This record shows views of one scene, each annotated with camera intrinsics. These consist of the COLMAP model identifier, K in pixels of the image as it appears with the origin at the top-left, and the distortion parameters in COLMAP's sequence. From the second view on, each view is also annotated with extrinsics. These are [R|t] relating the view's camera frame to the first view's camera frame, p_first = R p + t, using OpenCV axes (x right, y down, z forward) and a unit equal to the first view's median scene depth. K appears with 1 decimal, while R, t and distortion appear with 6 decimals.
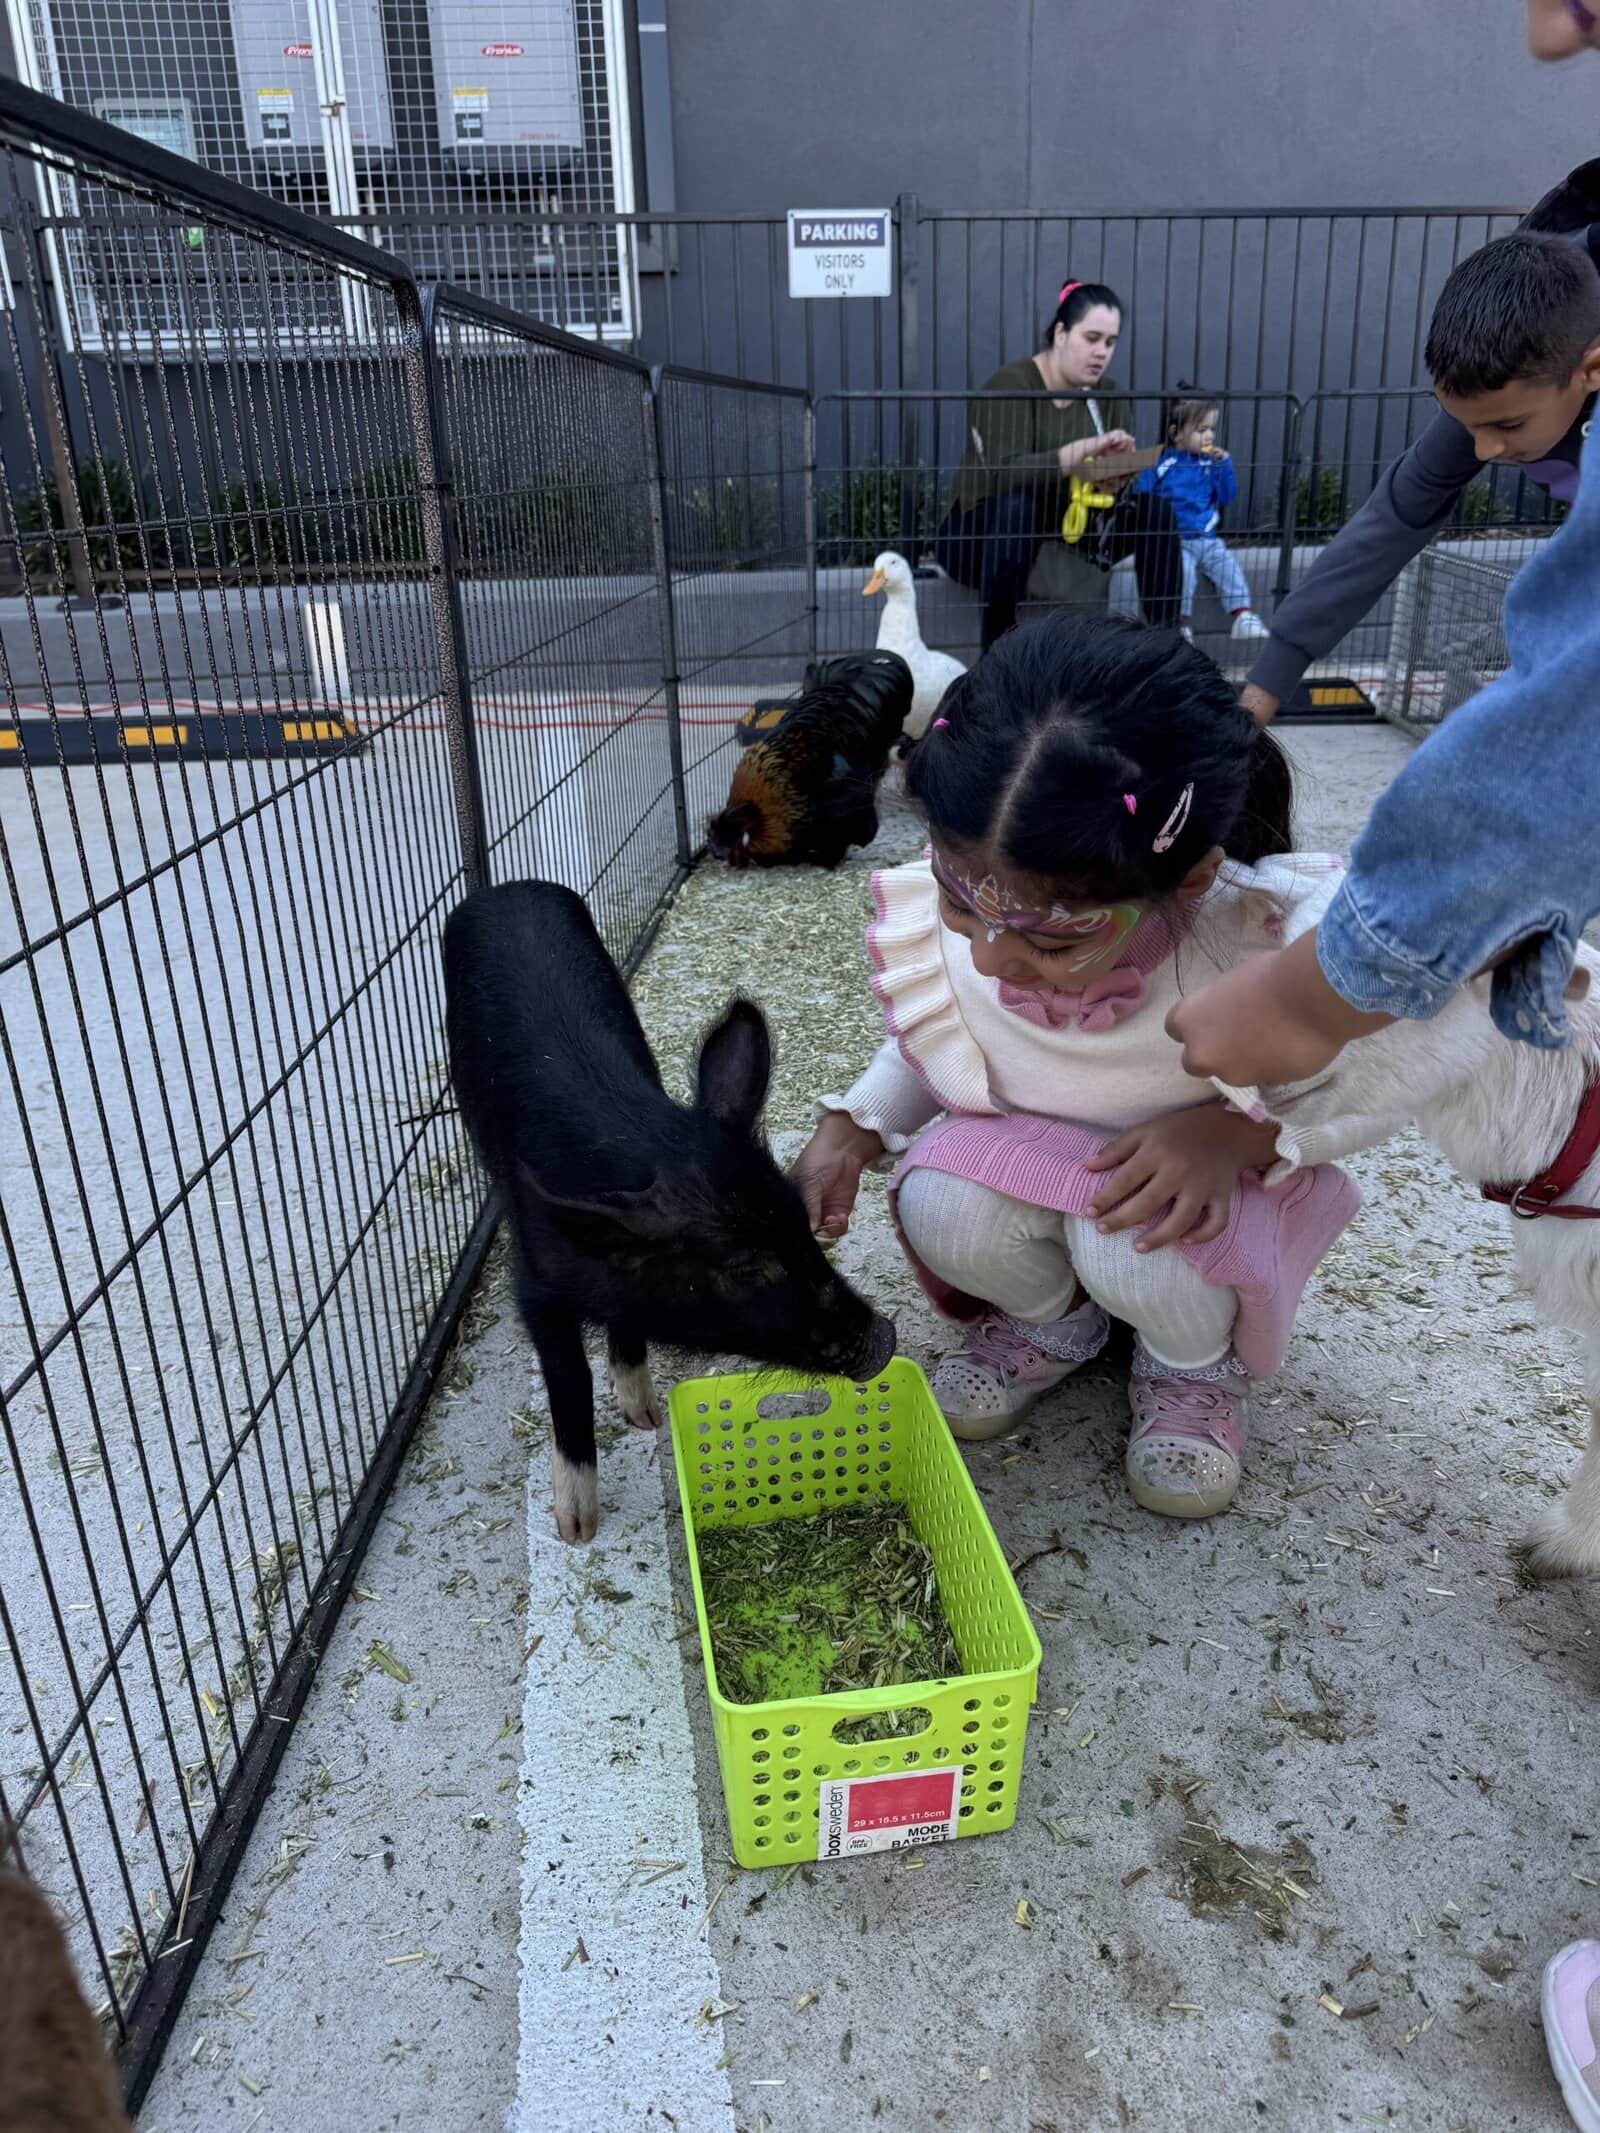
lens RADIAL K [[1508.6, 0, 800.0], [0, 1508.6, 1066.5], [0, 0, 1]] dist [0.026186, -0.040094]
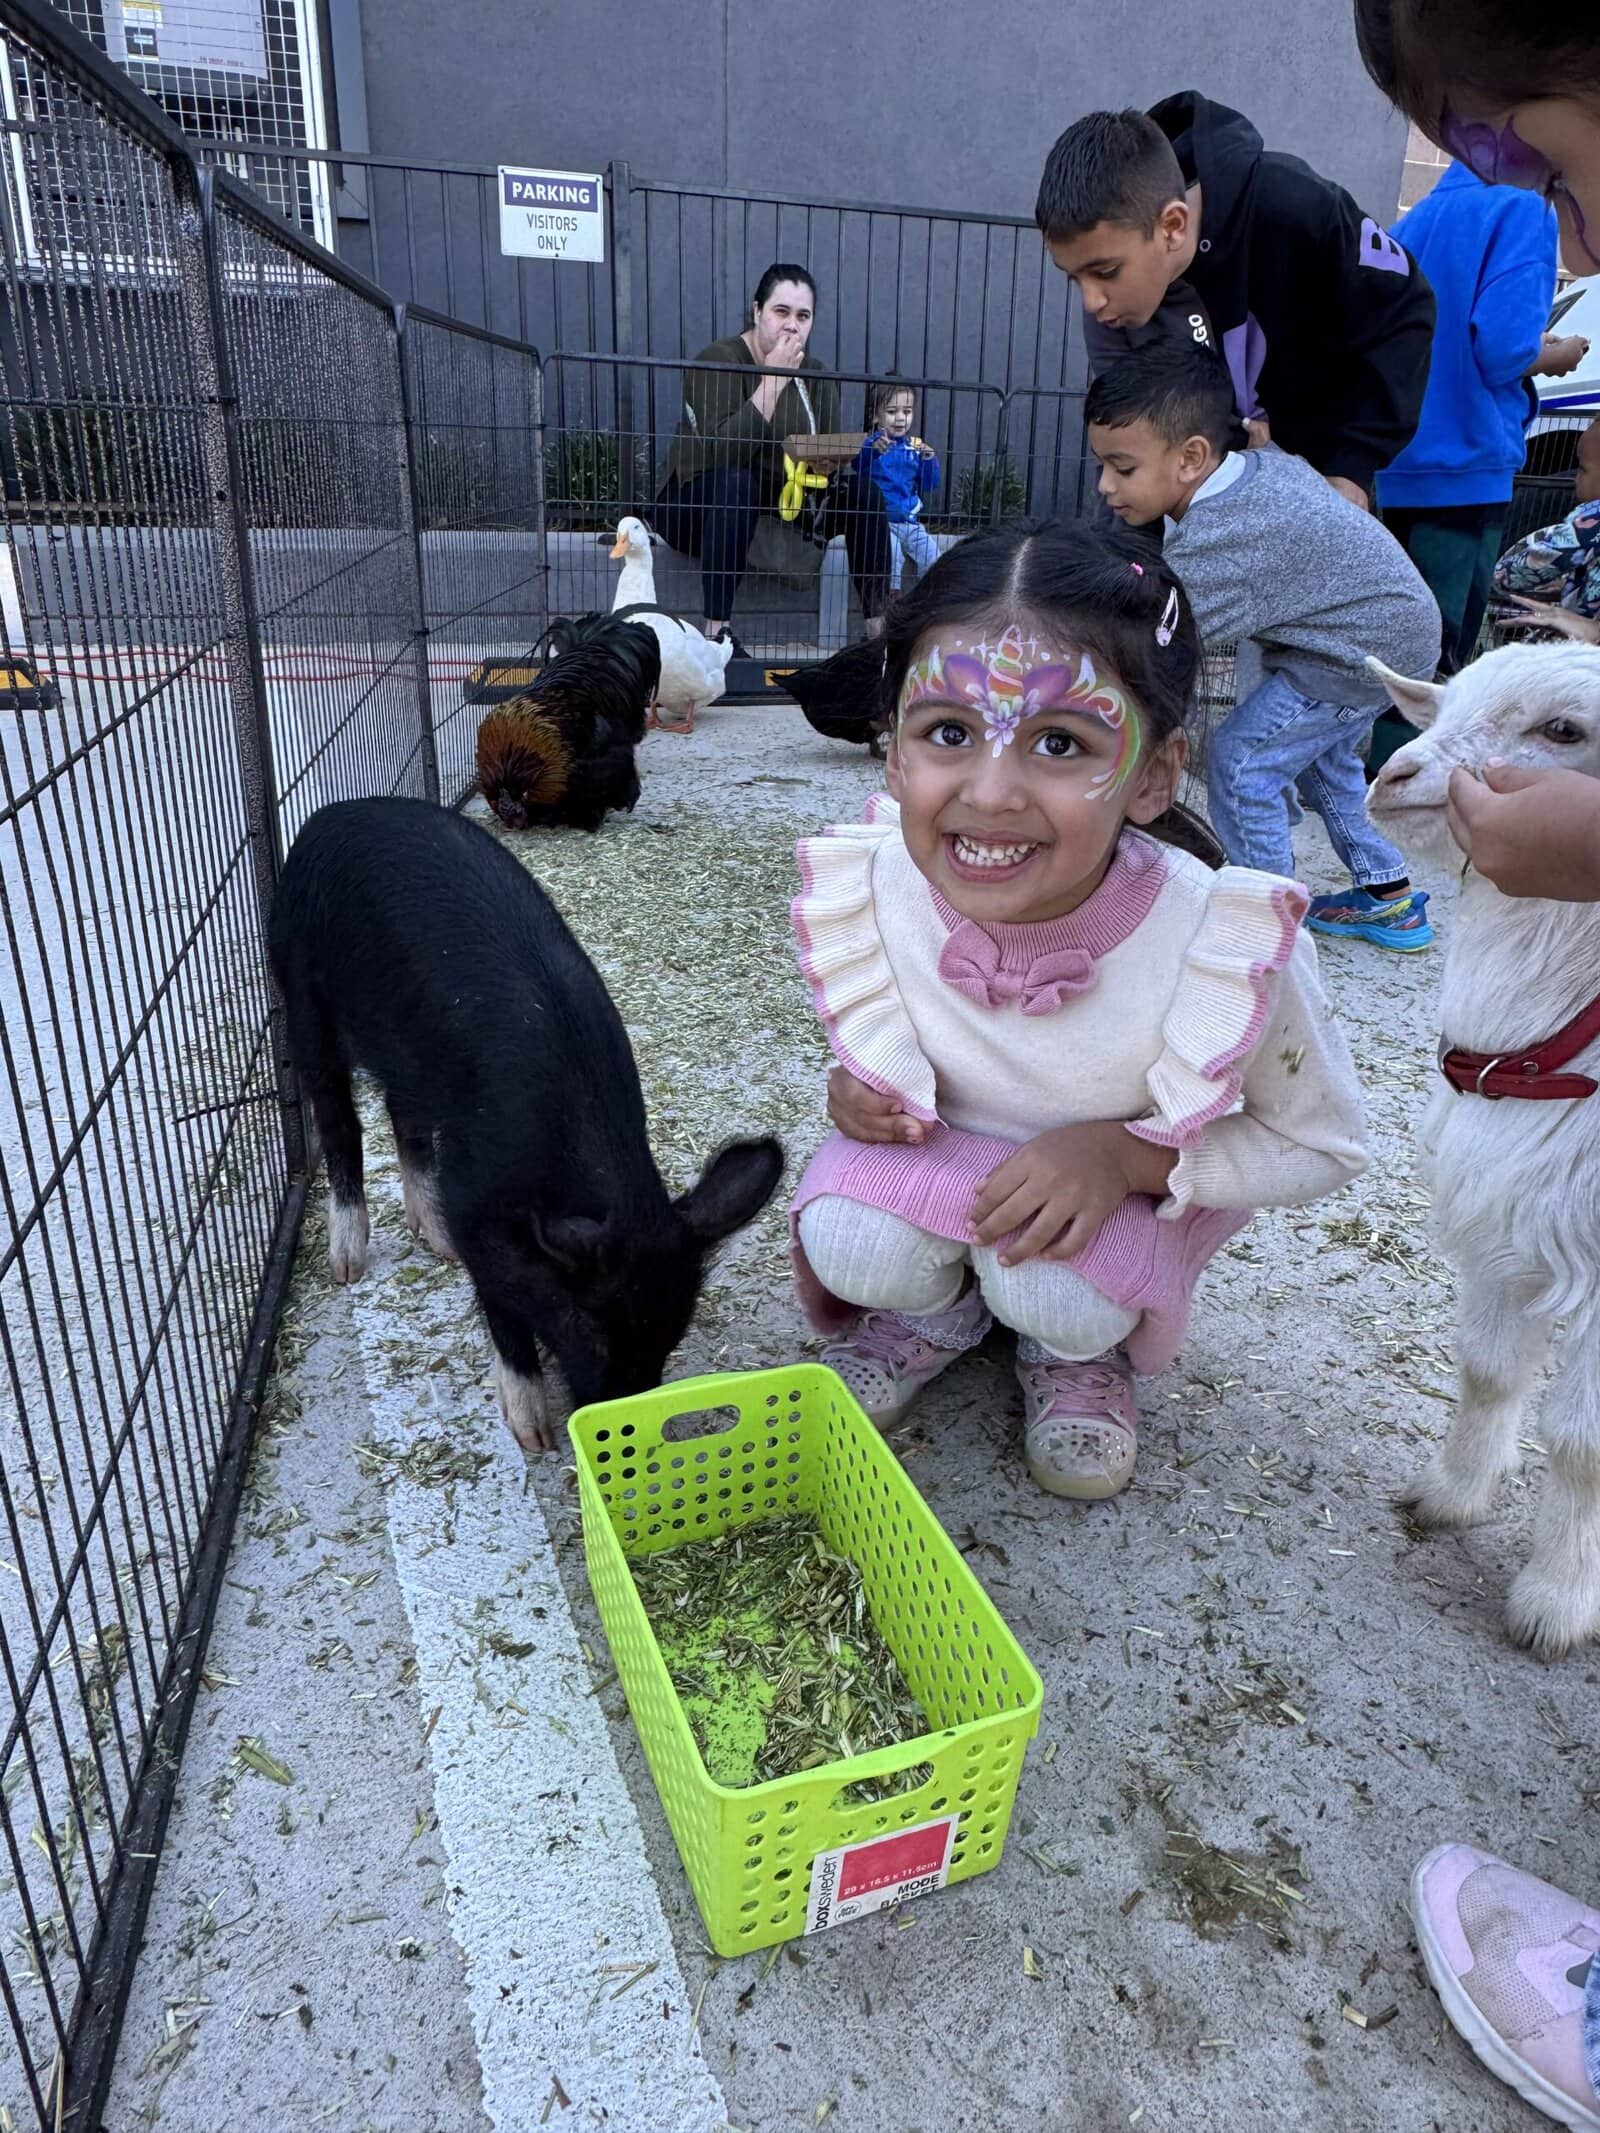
lens RADIAL K [[1430.1, 0, 800.9], [0, 1430.1, 1050.8], [0, 0, 1]] dist [-0.002377, 0.000892]
pose [[0.975828, -0.026630, 0.216912, -0.133813], [0.021783, 0.999457, 0.024703, -0.023768], [-0.217453, -0.019381, 0.975878, 0.142909]]
